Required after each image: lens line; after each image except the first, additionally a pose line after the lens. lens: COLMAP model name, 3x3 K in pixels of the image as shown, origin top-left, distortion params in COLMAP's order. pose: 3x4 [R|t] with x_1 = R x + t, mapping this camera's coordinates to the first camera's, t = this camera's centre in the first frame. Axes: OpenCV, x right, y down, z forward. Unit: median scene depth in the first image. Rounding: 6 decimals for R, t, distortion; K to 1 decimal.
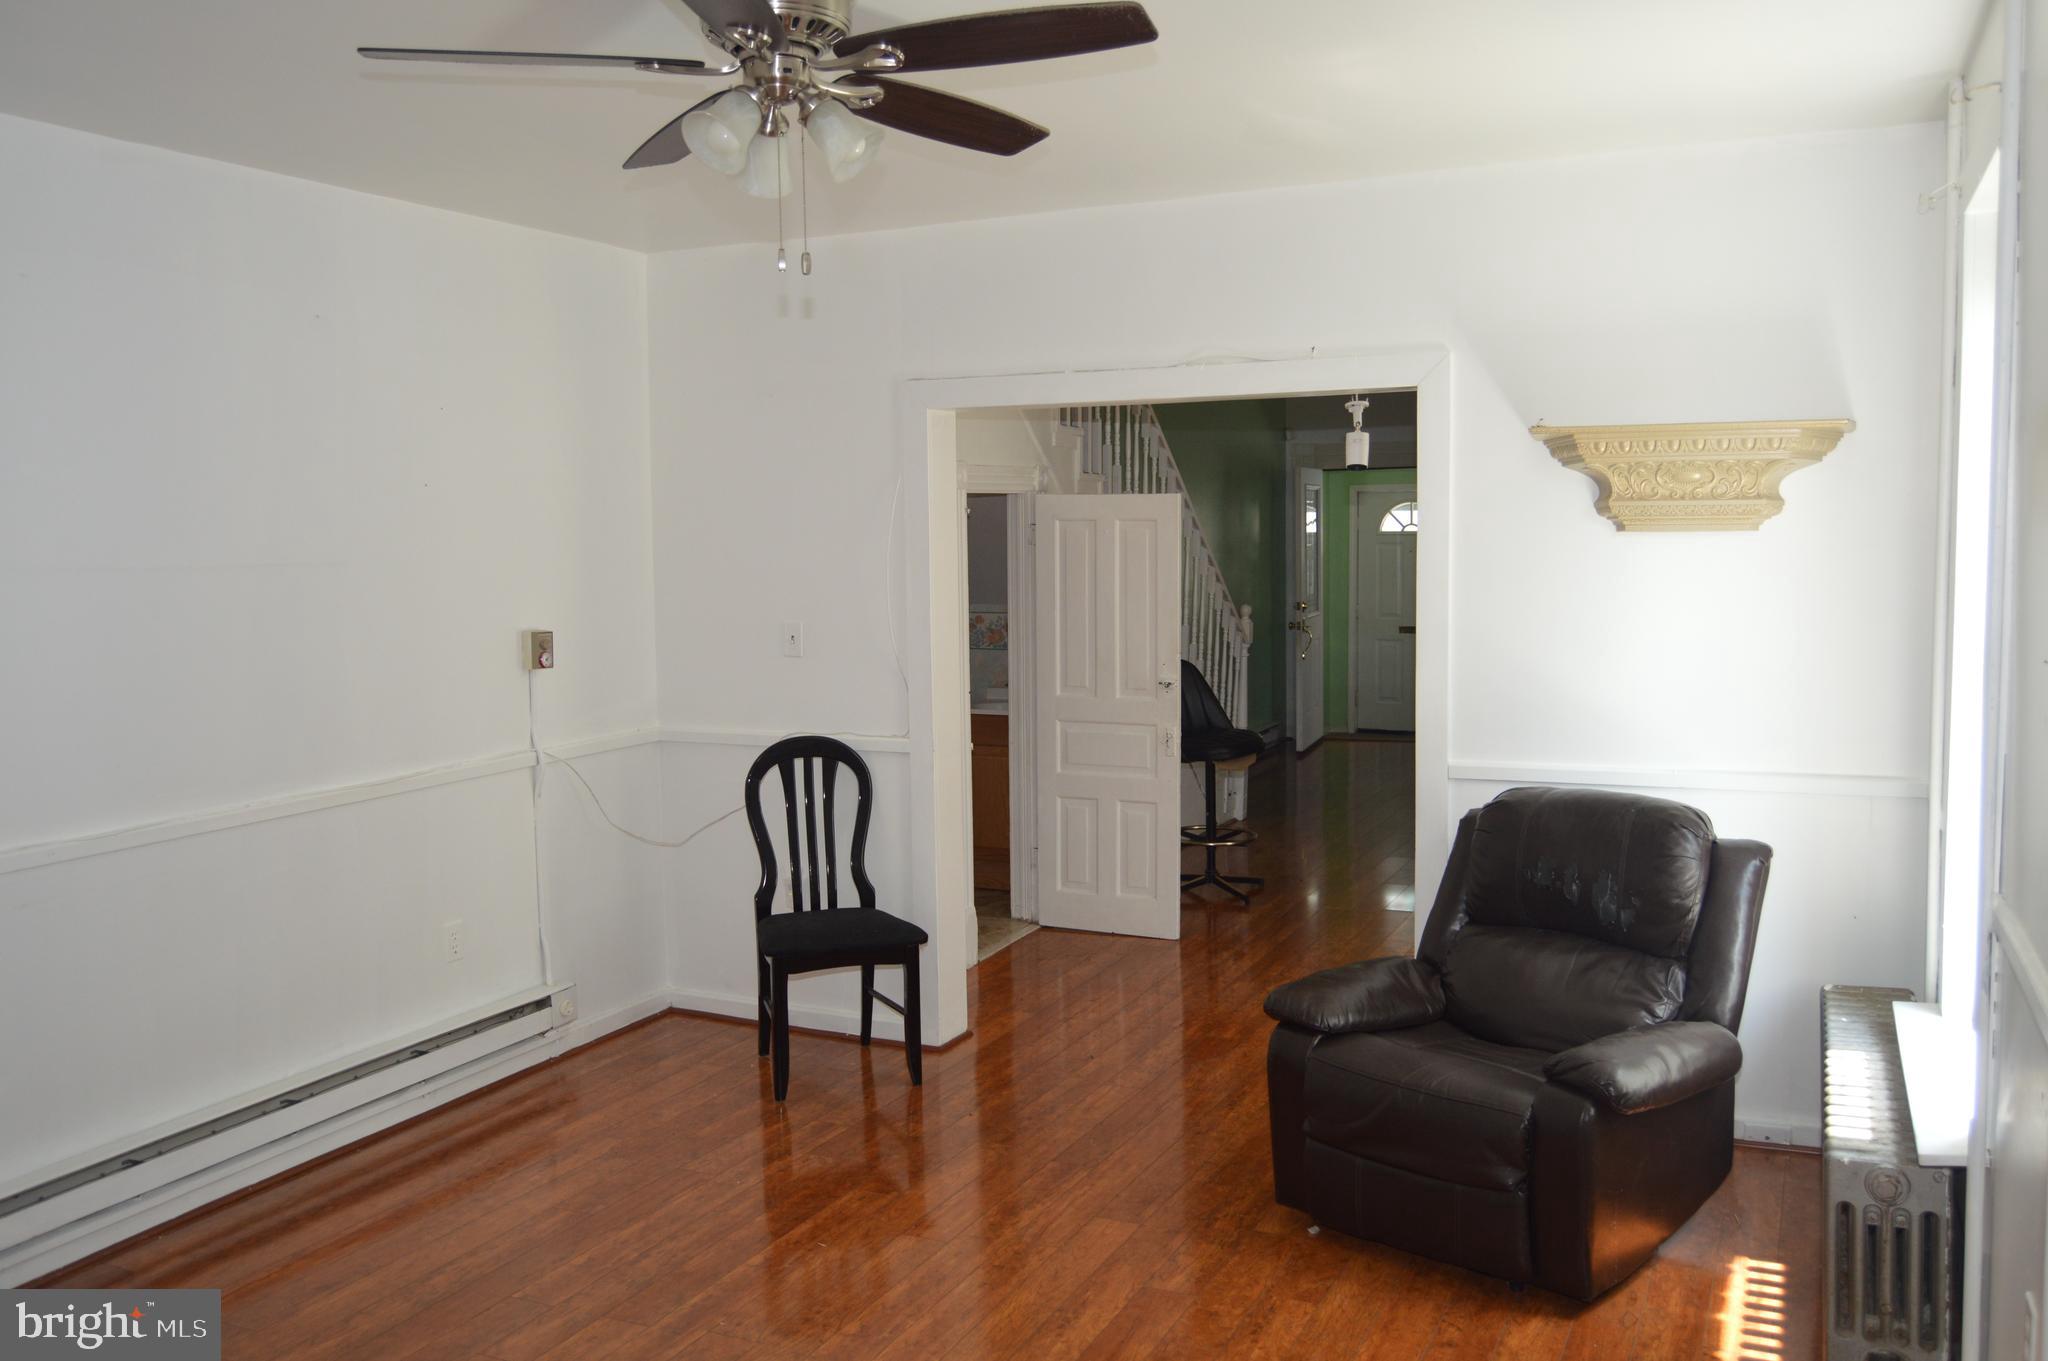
lens RADIAL K [[1676.7, 0, 1035.3], [0, 1676.7, 673.8], [0, 0, 1]] dist [-0.017193, 0.002791]
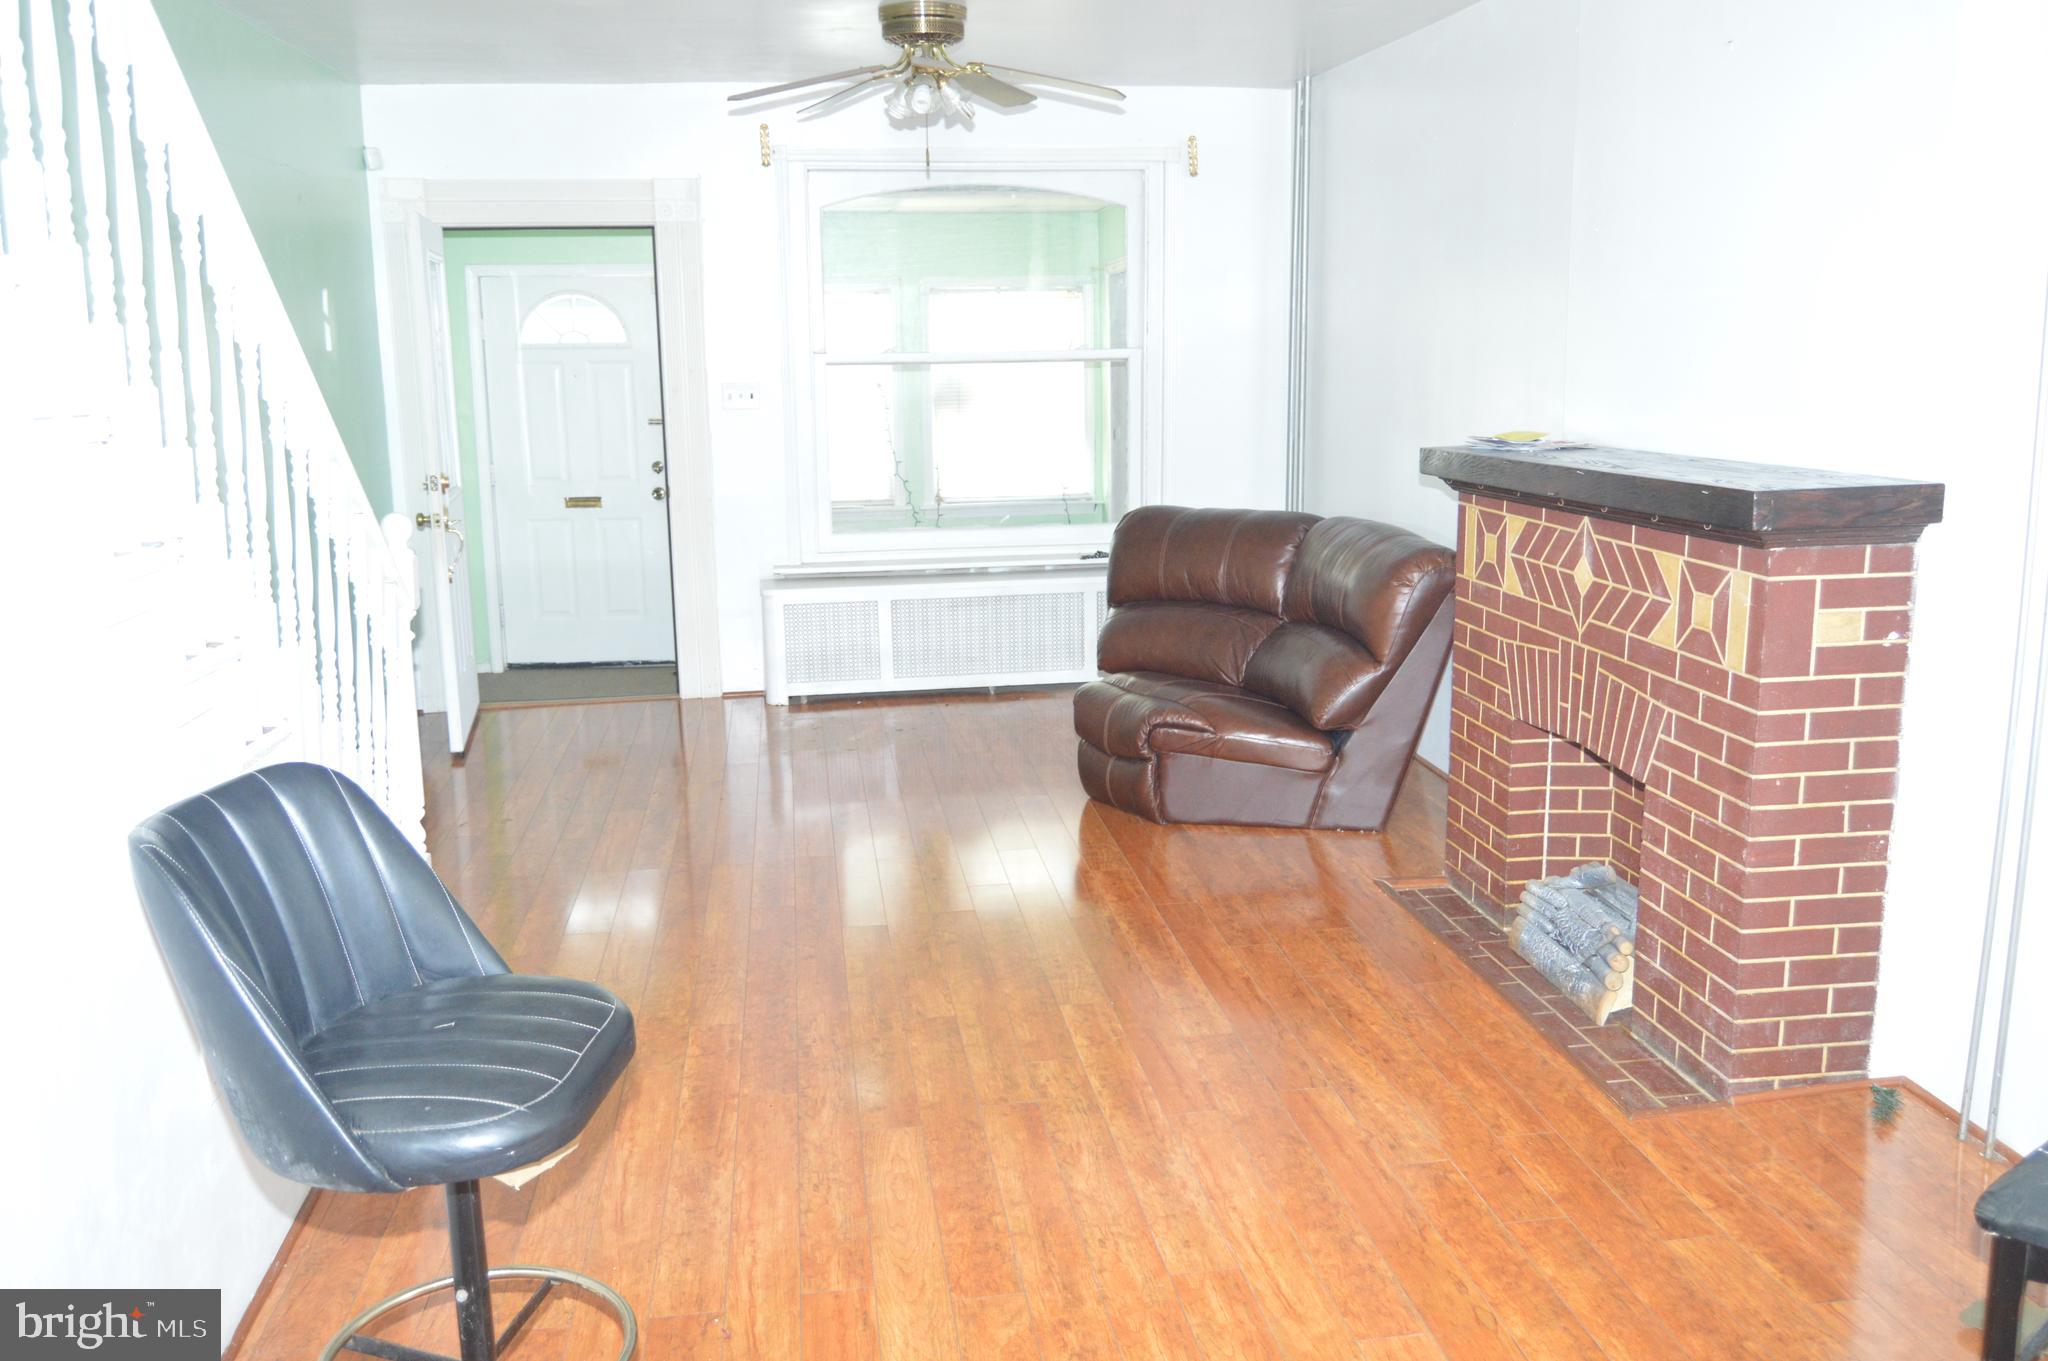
lens RADIAL K [[1676.7, 0, 1035.3], [0, 1676.7, 673.8], [0, 0, 1]] dist [-0.017193, 0.002791]
pose [[0.838724, -0.103818, 0.534569, 0.070262], [0.046778, 0.991766, 0.119217, -0.085289], [-0.542544, -0.074984, 0.836674, 1.099401]]
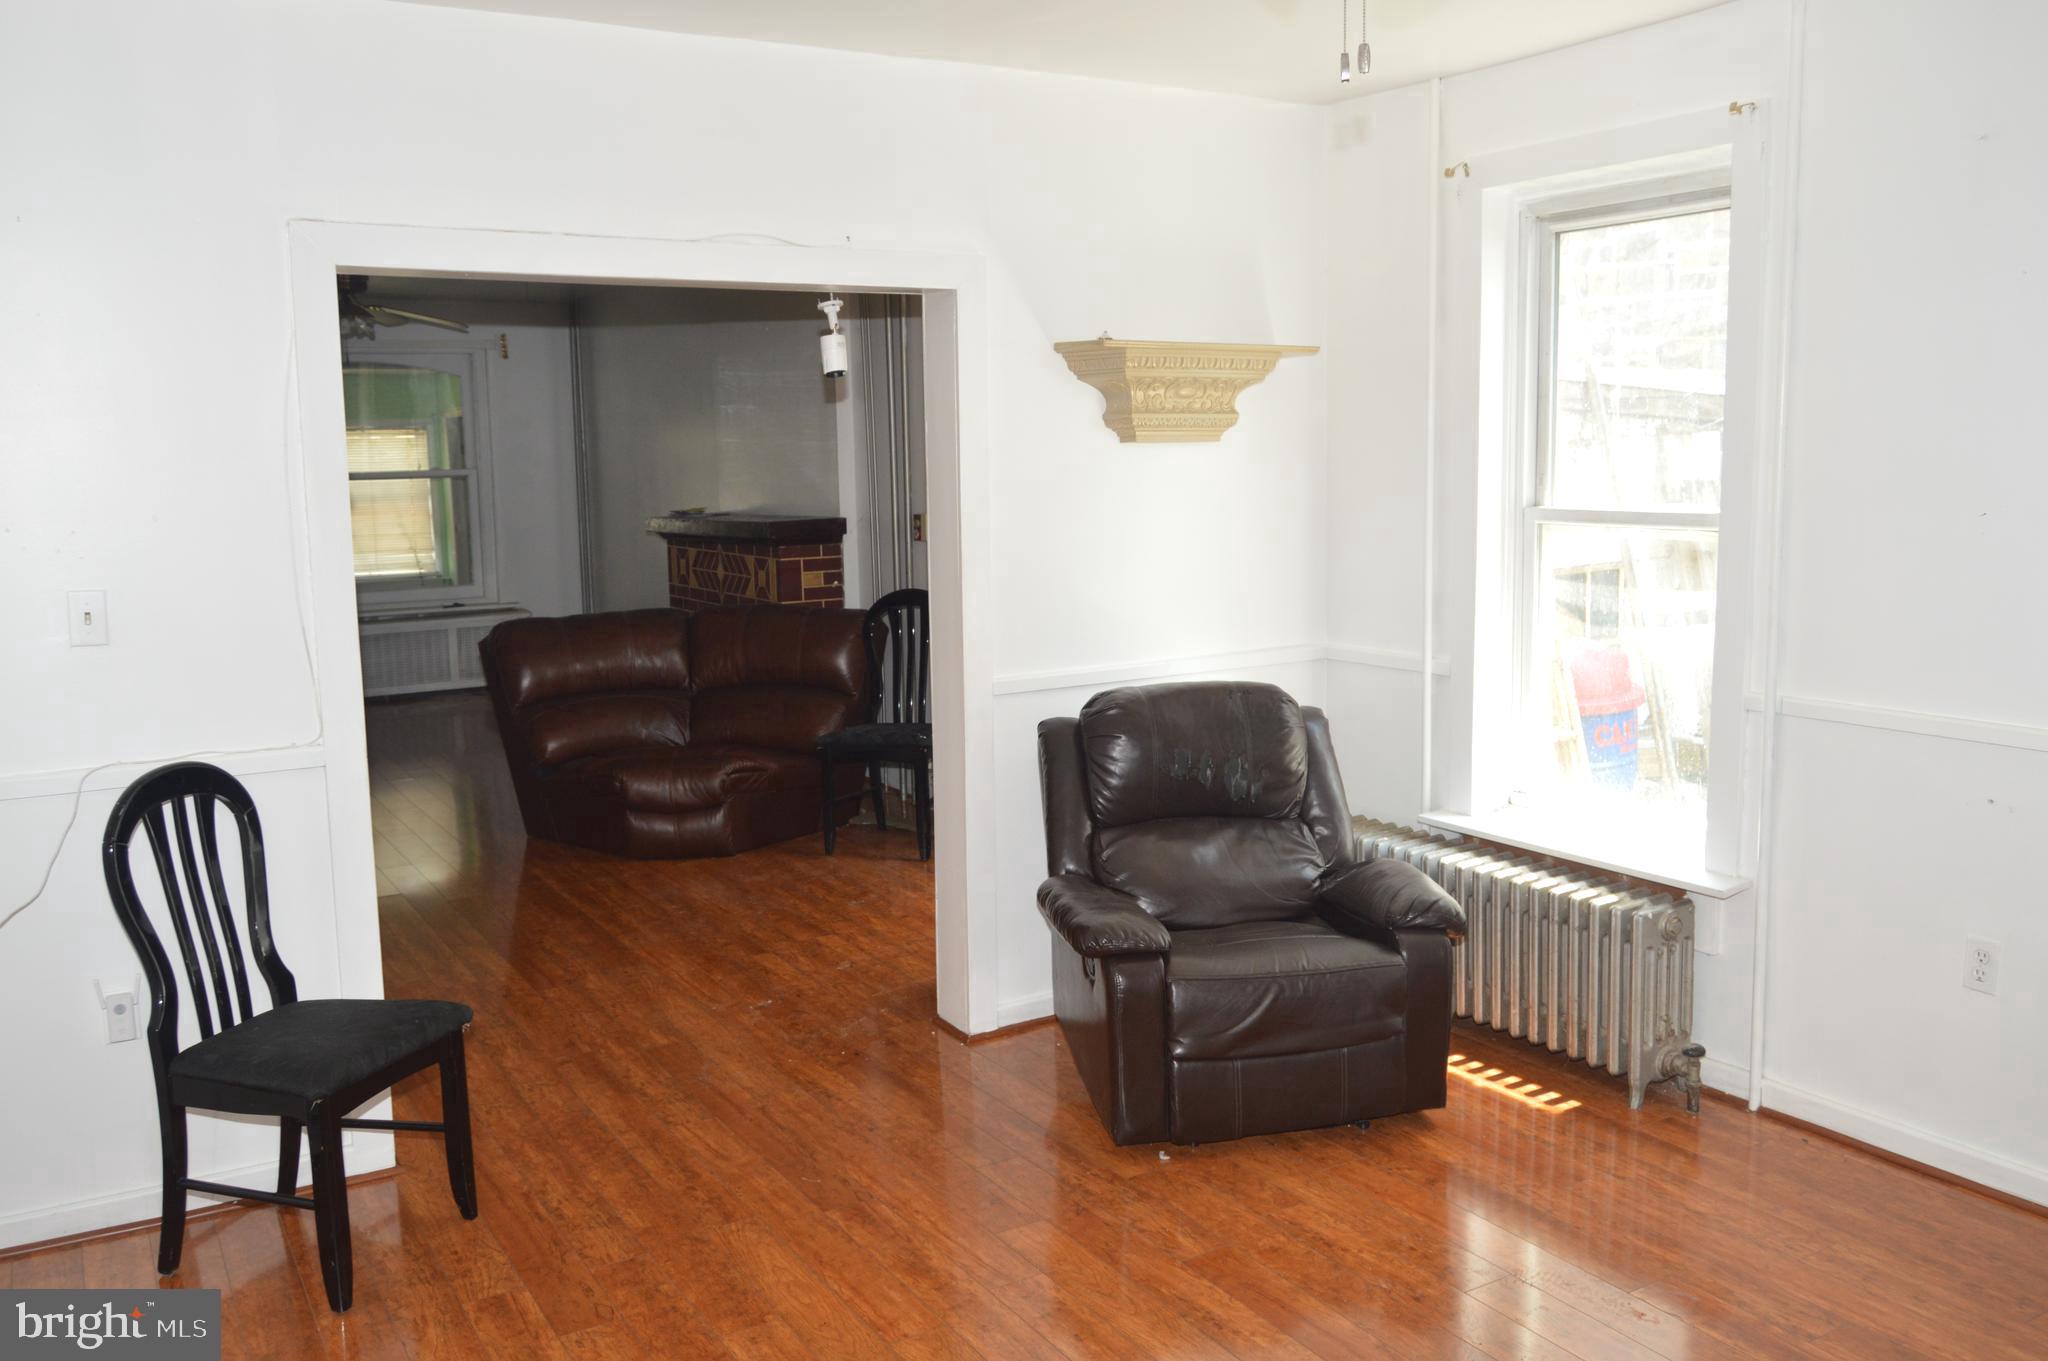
lens RADIAL K [[1676.7, 0, 1035.3], [0, 1676.7, 673.8], [0, 0, 1]] dist [-0.017193, 0.002791]
pose [[0.557573, -0.107023, 0.823200, -0.516122], [0.080357, 0.993956, 0.074795, -0.020656], [-0.826229, 0.024446, 0.562803, 0.401213]]
